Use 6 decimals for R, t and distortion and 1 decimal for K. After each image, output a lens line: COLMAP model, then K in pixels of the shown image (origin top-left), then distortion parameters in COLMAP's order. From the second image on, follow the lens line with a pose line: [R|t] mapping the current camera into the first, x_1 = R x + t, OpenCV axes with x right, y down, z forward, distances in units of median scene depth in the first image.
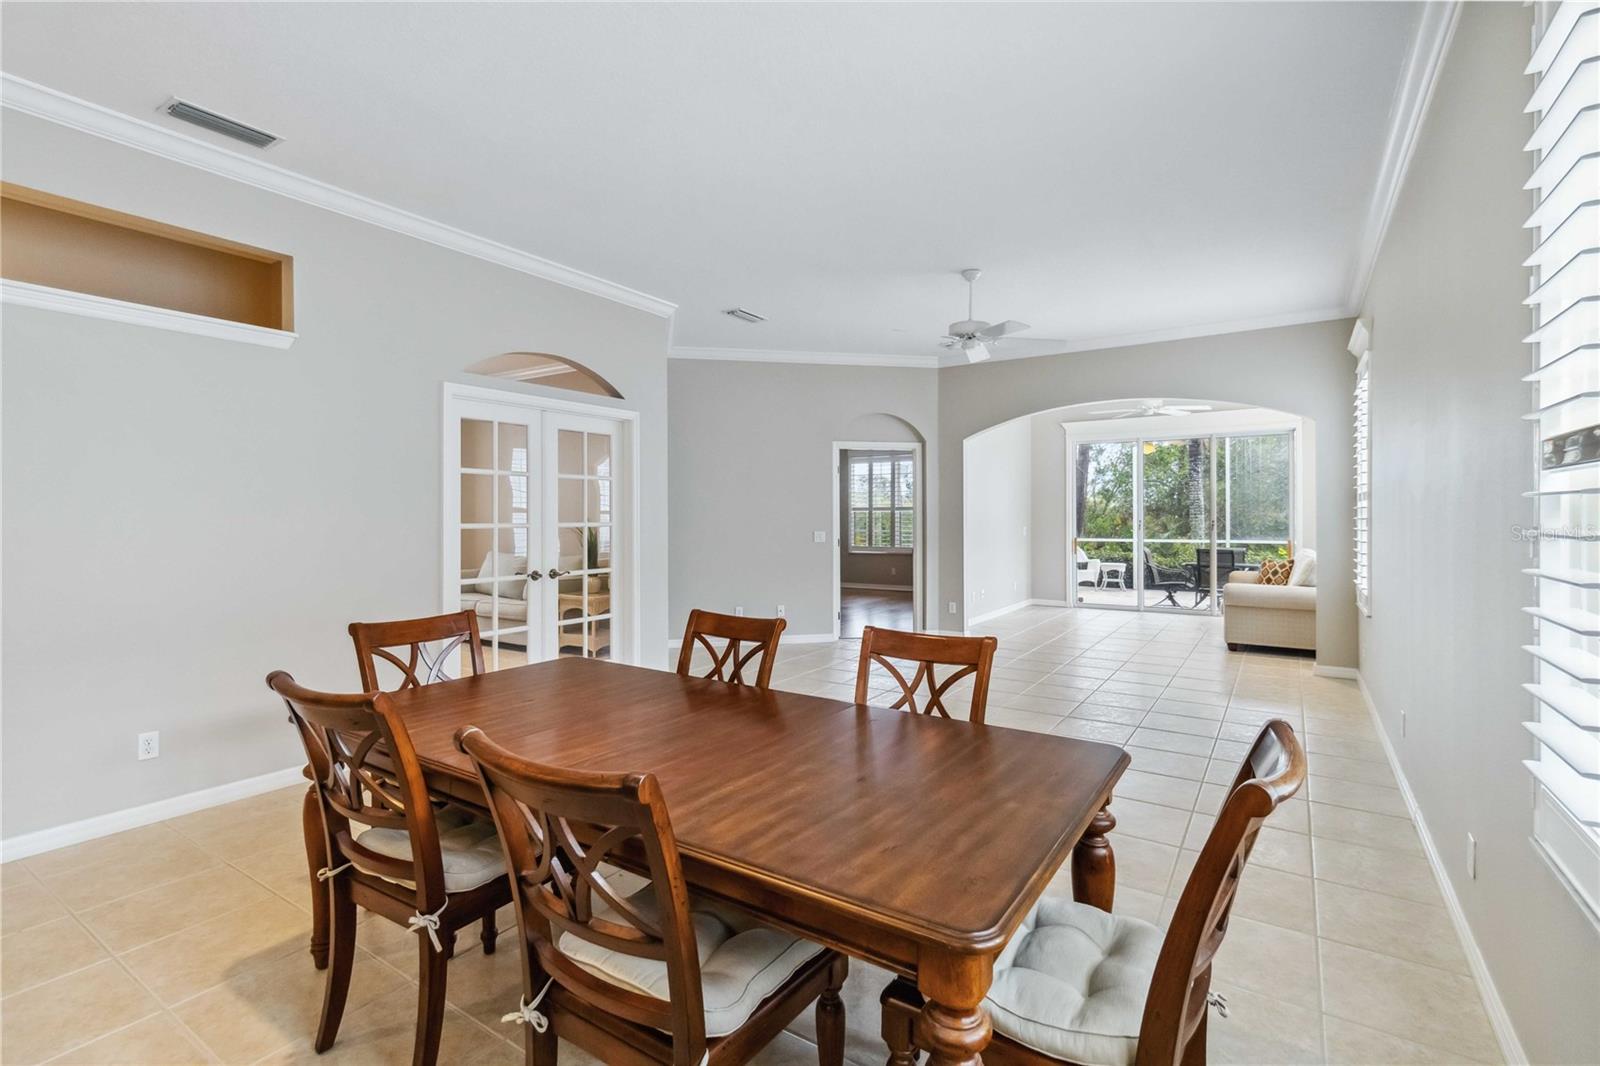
lens RADIAL K [[744.5, 0, 780.3], [0, 744.5, 515.1], [0, 0, 1]] dist [-0.043113, -0.000531]
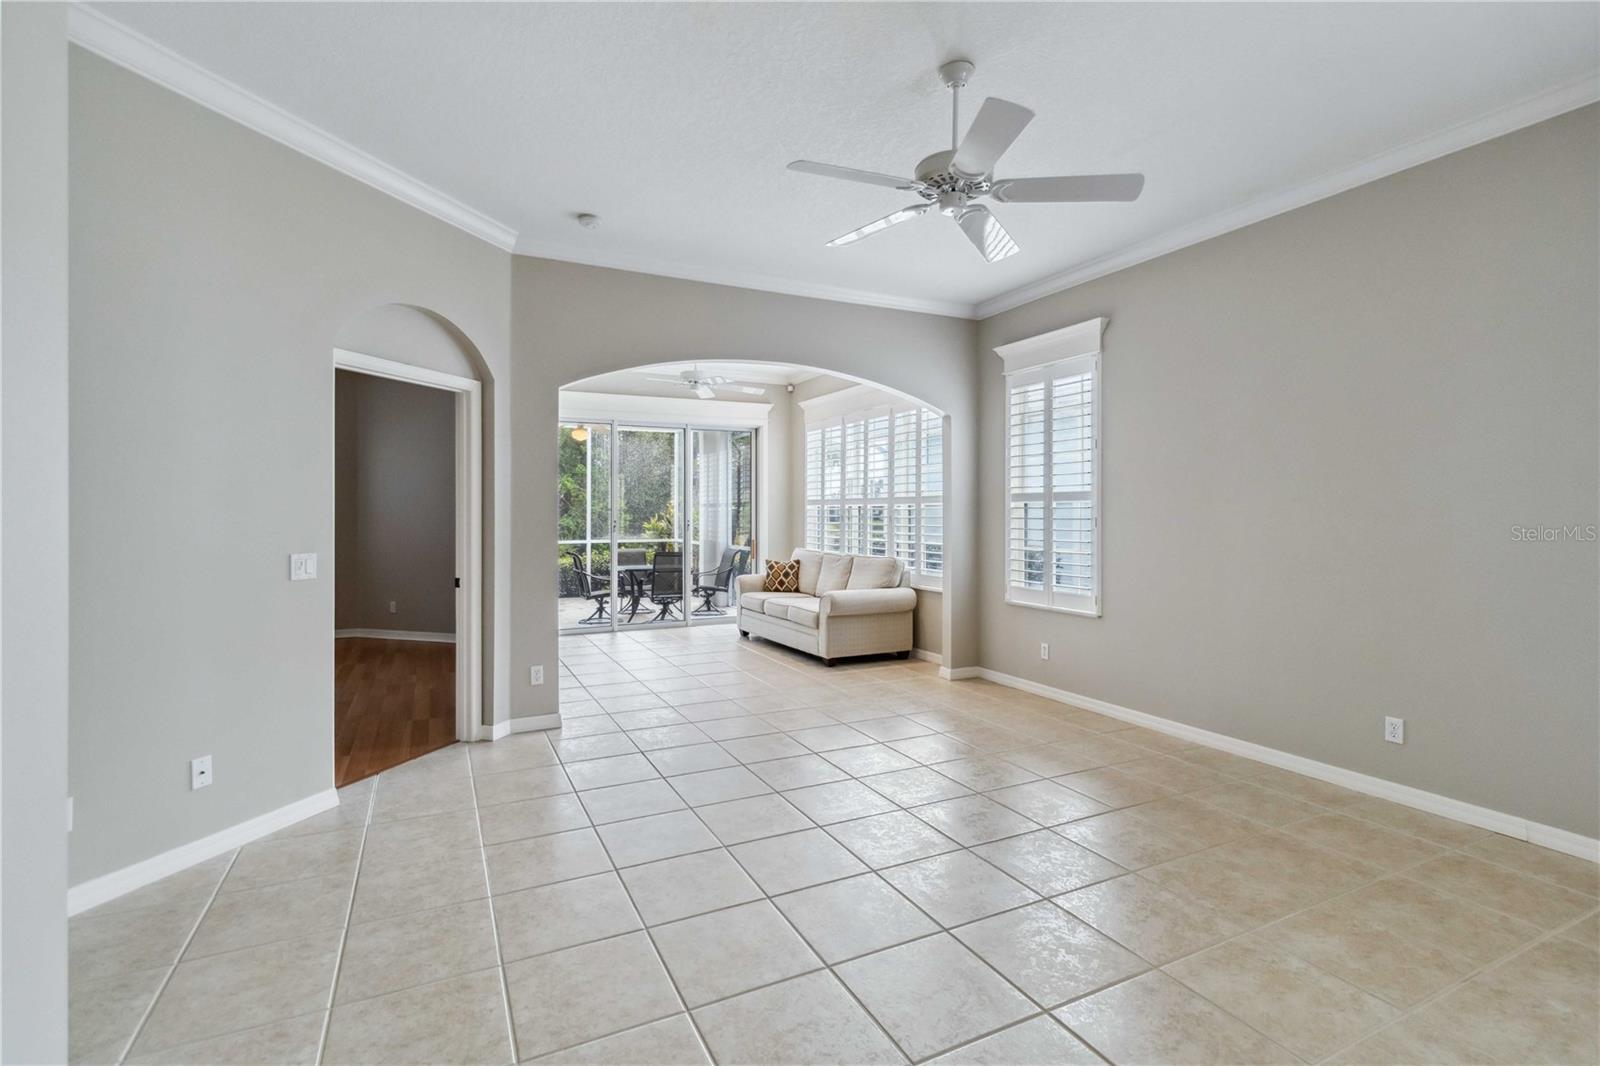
lens RADIAL K [[744.5, 0, 780.3], [0, 744.5, 515.1], [0, 0, 1]] dist [-0.043113, -0.000531]
pose [[0.476790, 0.000463, 0.879017, -0.187097], [0.001255, 0.999998, -0.001207, 0.002212], [-0.879016, 0.001678, 0.476789, 0.553042]]
